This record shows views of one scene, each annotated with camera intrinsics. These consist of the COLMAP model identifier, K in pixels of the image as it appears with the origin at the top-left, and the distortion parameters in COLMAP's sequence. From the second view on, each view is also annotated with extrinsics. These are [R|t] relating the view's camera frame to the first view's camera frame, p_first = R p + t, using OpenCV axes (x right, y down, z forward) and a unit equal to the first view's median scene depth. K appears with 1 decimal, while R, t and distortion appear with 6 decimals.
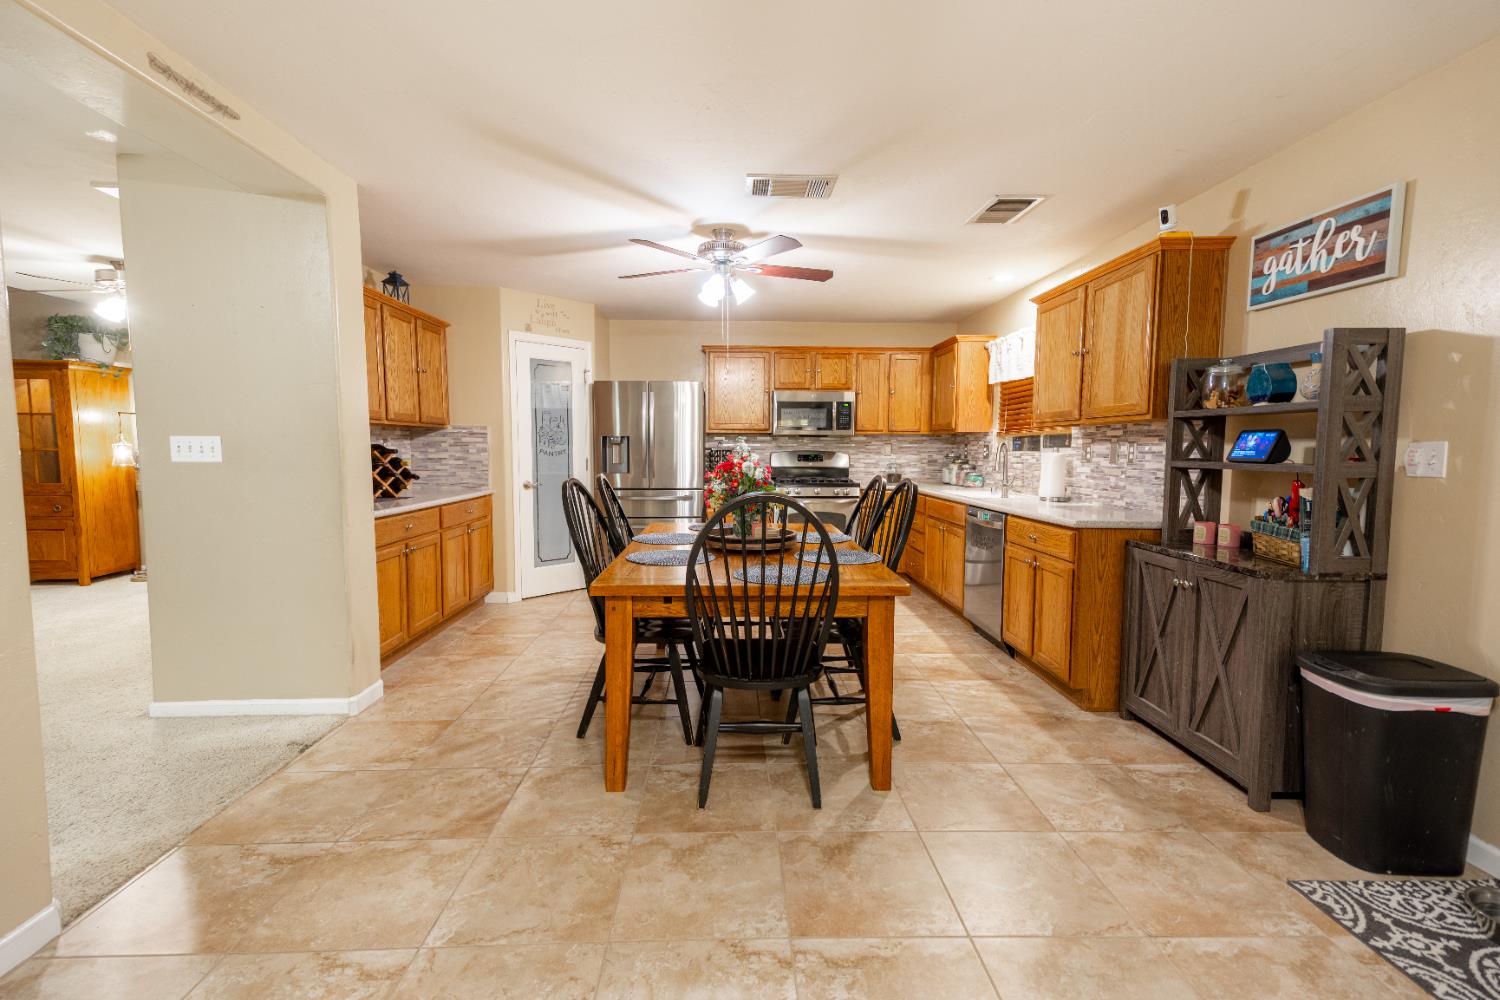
lens RADIAL K [[692.6, 0, 743.9], [0, 692.6, 498.2], [0, 0, 1]] dist [0.038197, -0.003900]
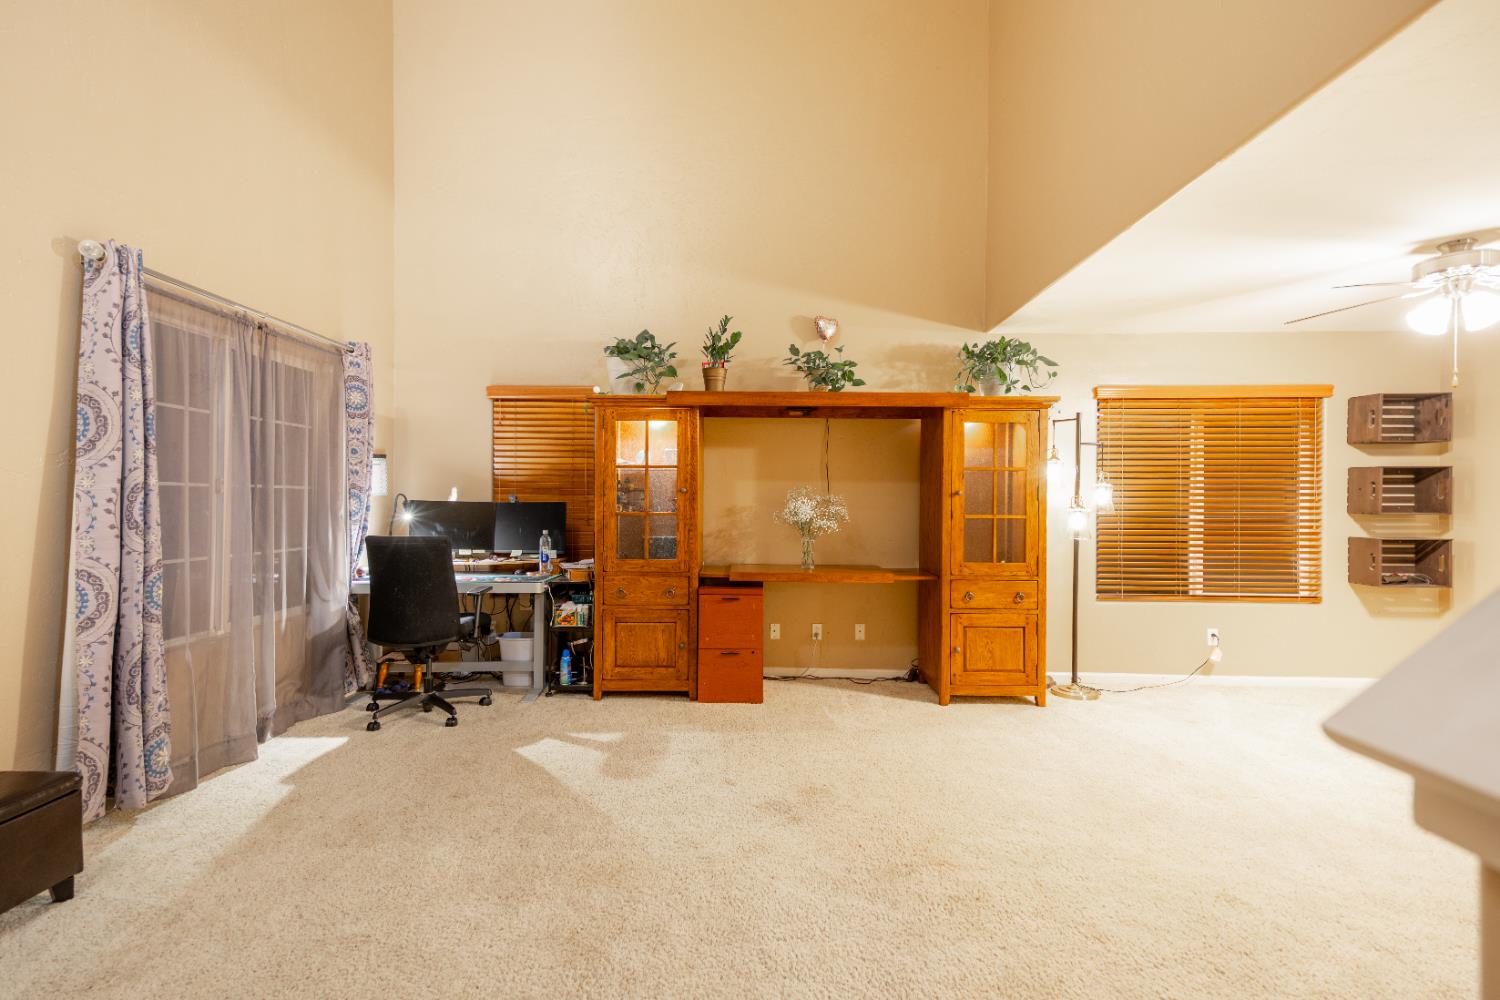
lens RADIAL K [[692.6, 0, 747.3], [0, 692.6, 500.5], [0, 0, 1]] dist [0.038197, -0.003900]
pose [[0.997735, 0.001689, -0.067244, -1.746565], [-0.006783, 0.997115, -0.075602, -0.042622], [0.066922, 0.075887, 0.994868, 0.393934]]
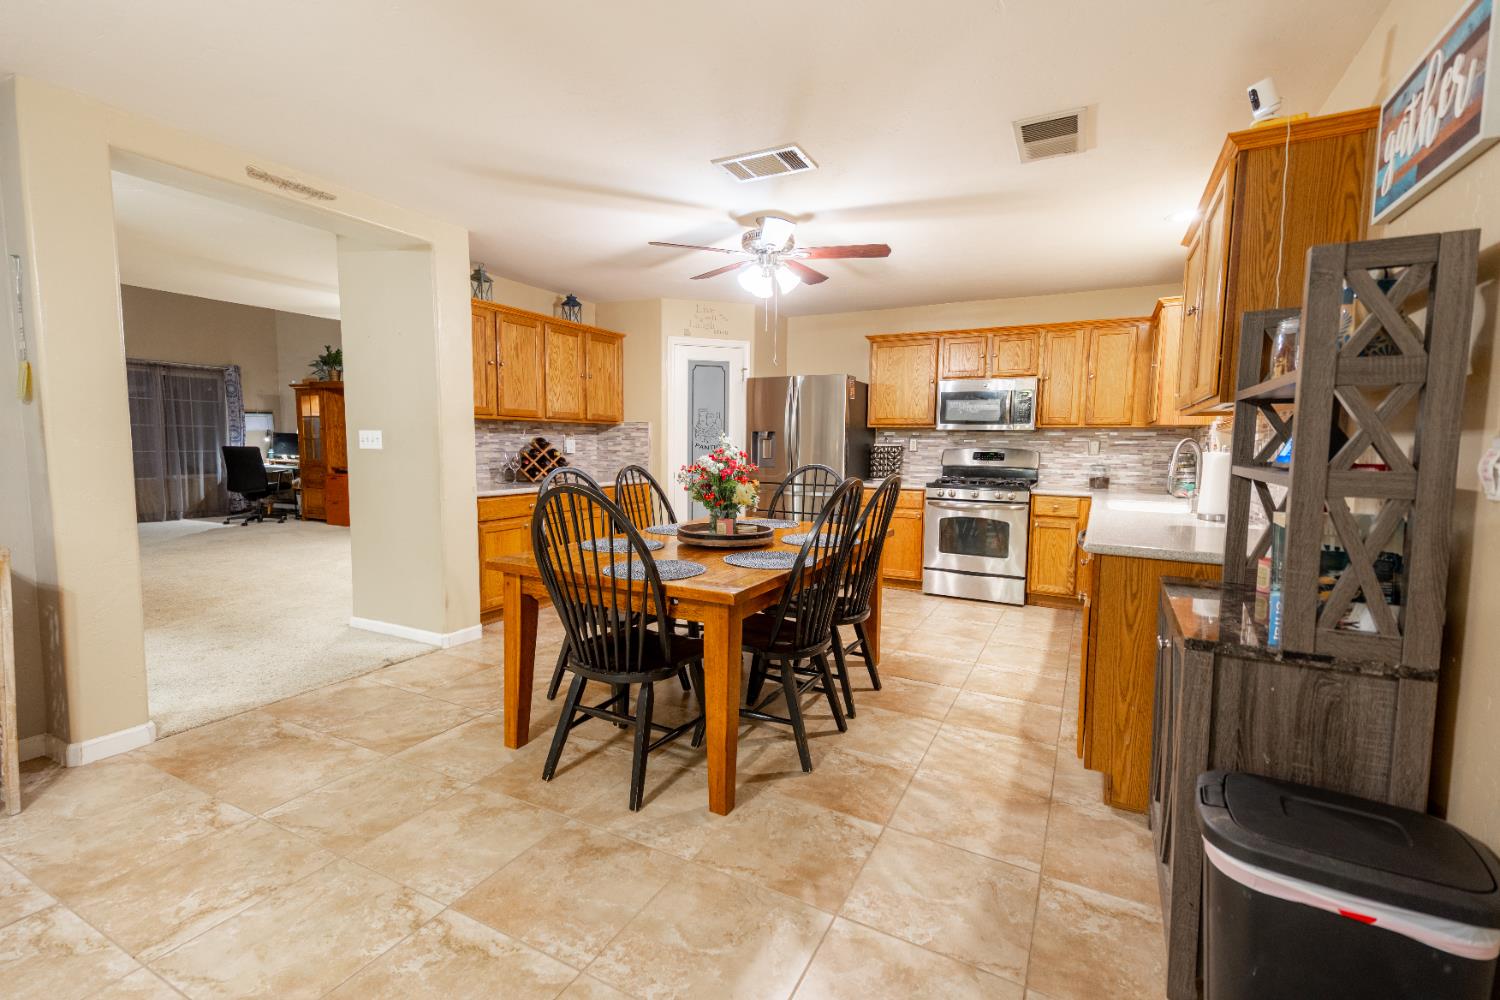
lens RADIAL K [[692.6, 0, 760.1], [0, 692.6, 499.9], [0, 0, 1]] dist [0.038197, -0.003900]
pose [[0.861073, 0.049829, -0.506034, 0.508349], [-0.047141, 0.998724, 0.018129, -0.009944], [0.506292, 0.008244, 0.862323, 0.171109]]
